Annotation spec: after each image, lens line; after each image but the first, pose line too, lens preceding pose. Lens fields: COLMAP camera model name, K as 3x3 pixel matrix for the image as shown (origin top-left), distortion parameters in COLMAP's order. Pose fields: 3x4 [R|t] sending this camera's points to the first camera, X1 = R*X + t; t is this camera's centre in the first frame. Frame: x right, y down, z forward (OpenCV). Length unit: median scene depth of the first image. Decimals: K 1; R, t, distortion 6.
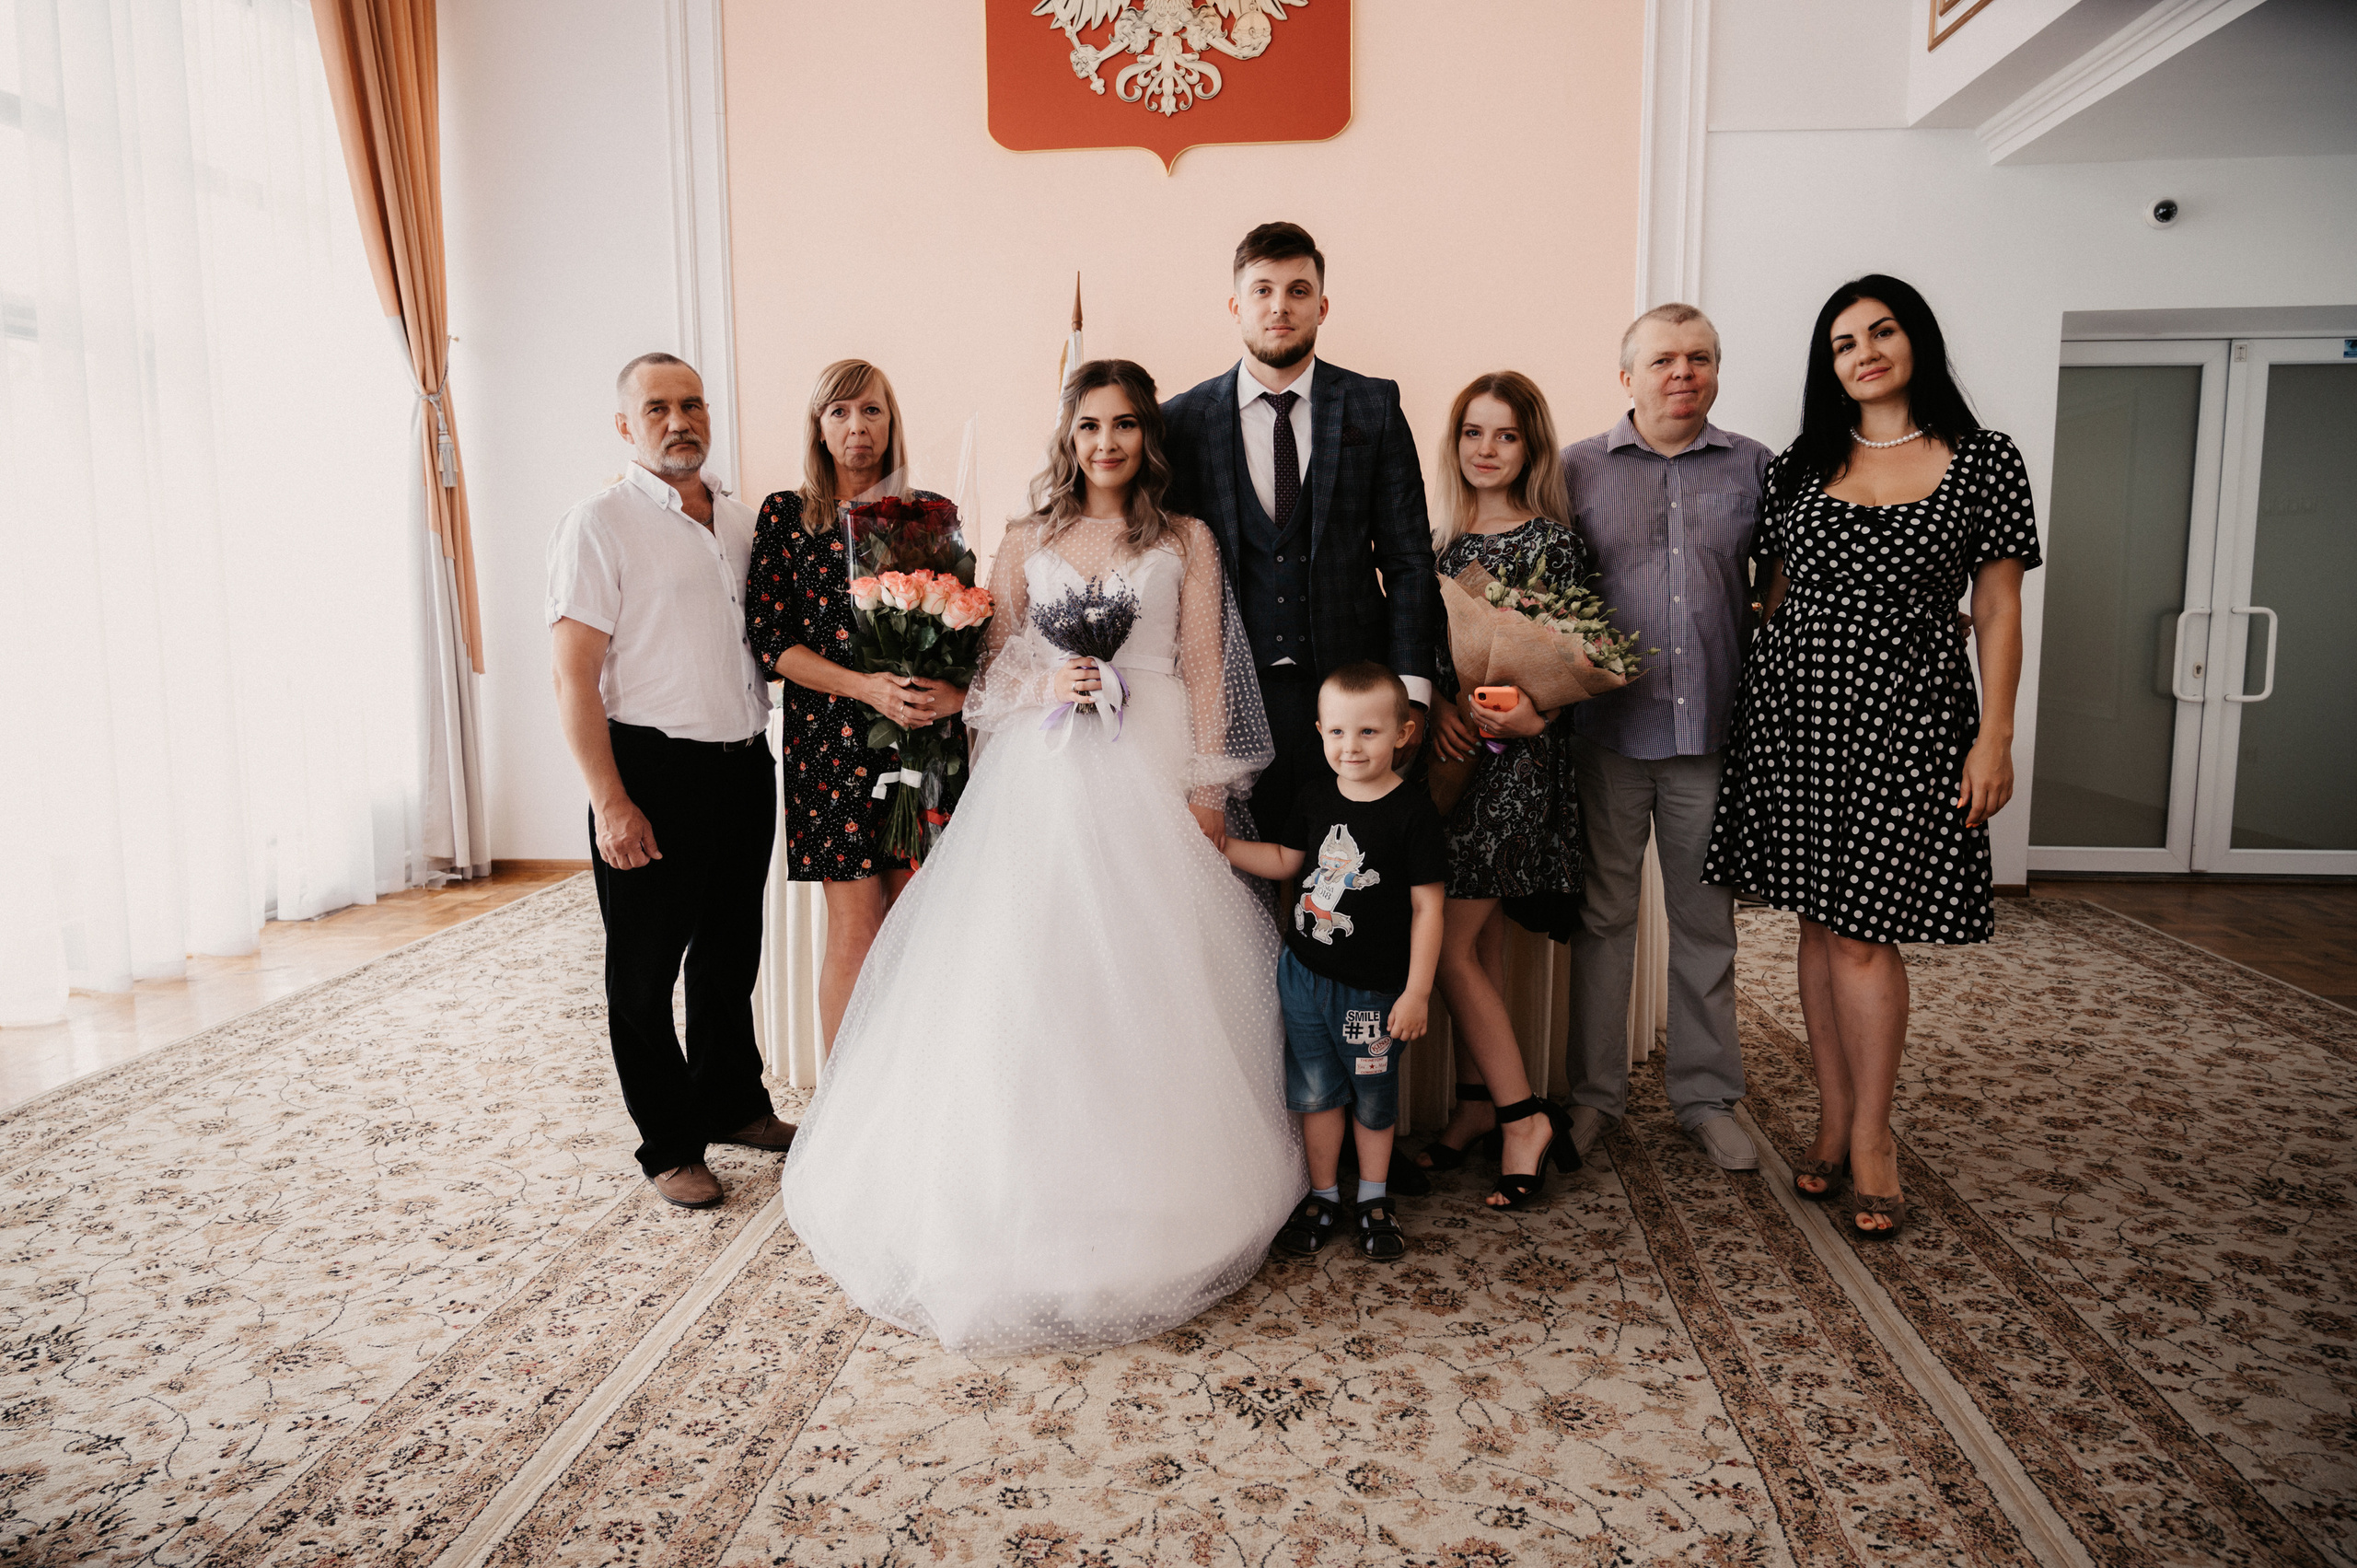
lens RADIAL K [[1601.5, 0, 1161.8], [0, 1601.5, 779.3], [0, 0, 1]] dist [-0.004862, 0.003668]
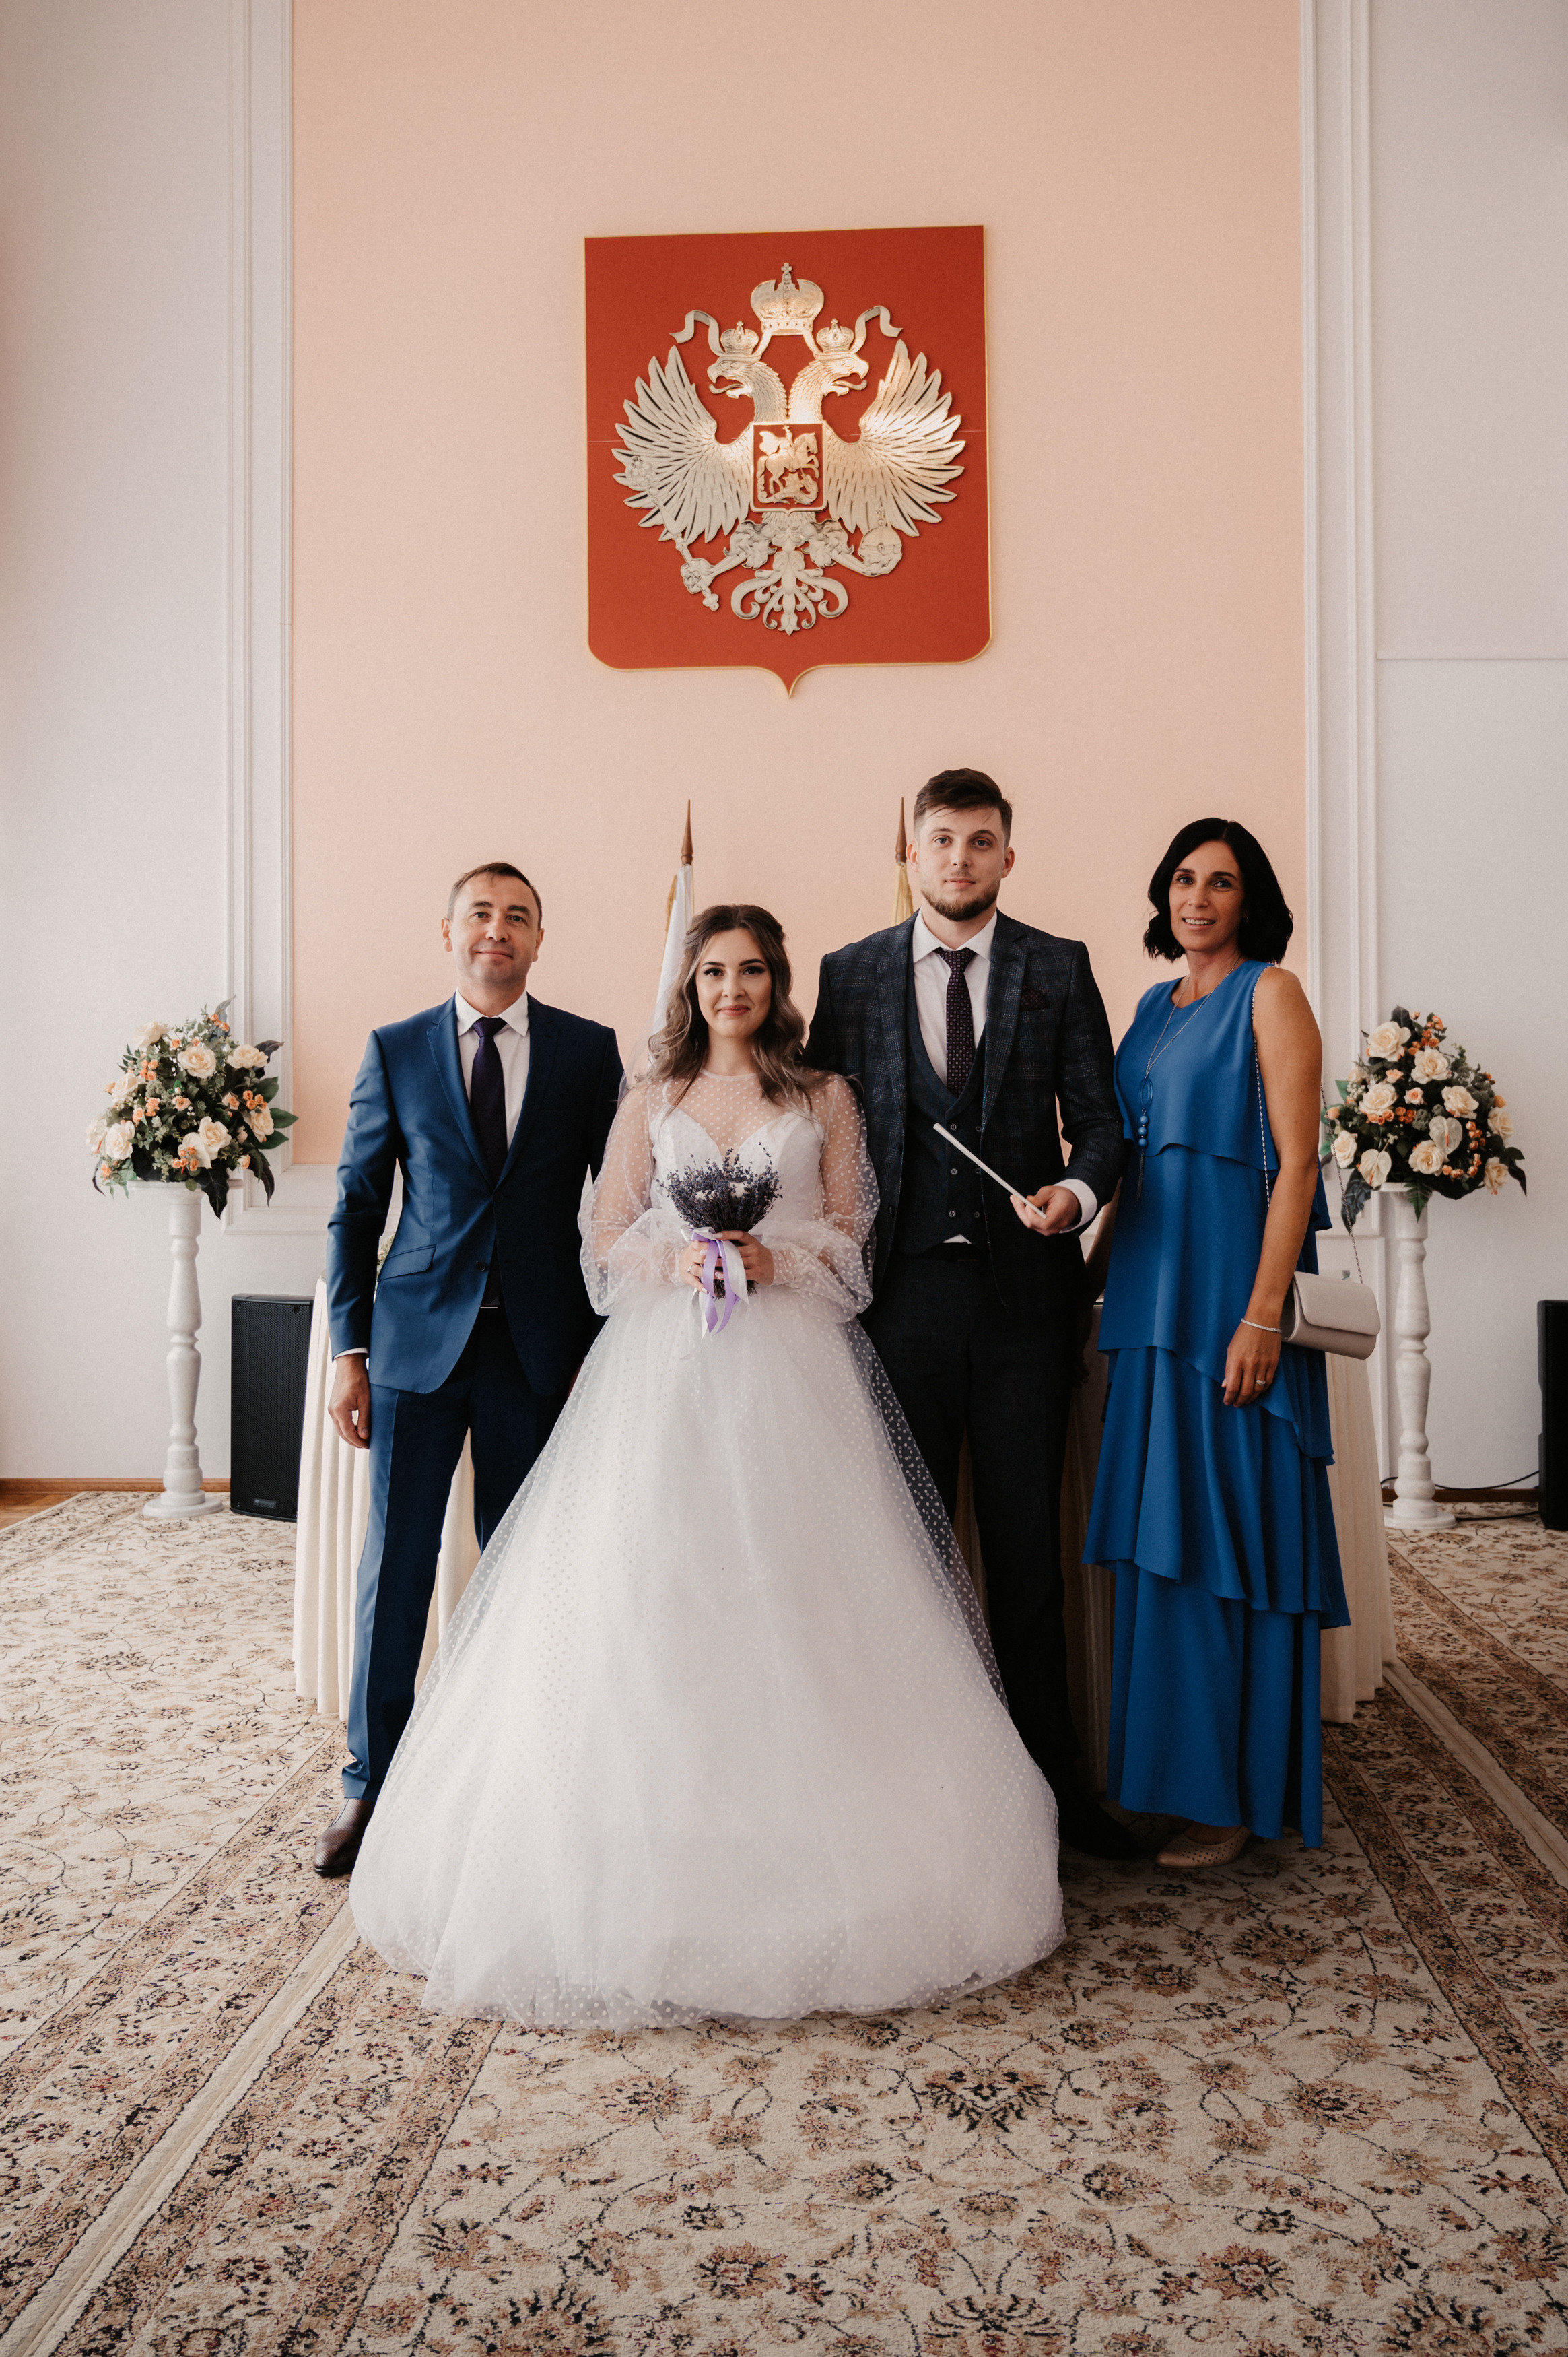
lens RADIAL K [[1929.7, 0, 837.9], [0, 1929.7, 1085.4], [0, 0, 1]] dist [-0.004699, -0.000963]
pose [[0.998559, 0.001028, 0.053659, -0.061692], [0.007050, 0.988638, -0.150149, 0.004031], [-0.053203, 0.150311, 0.987206, -0.093374]]
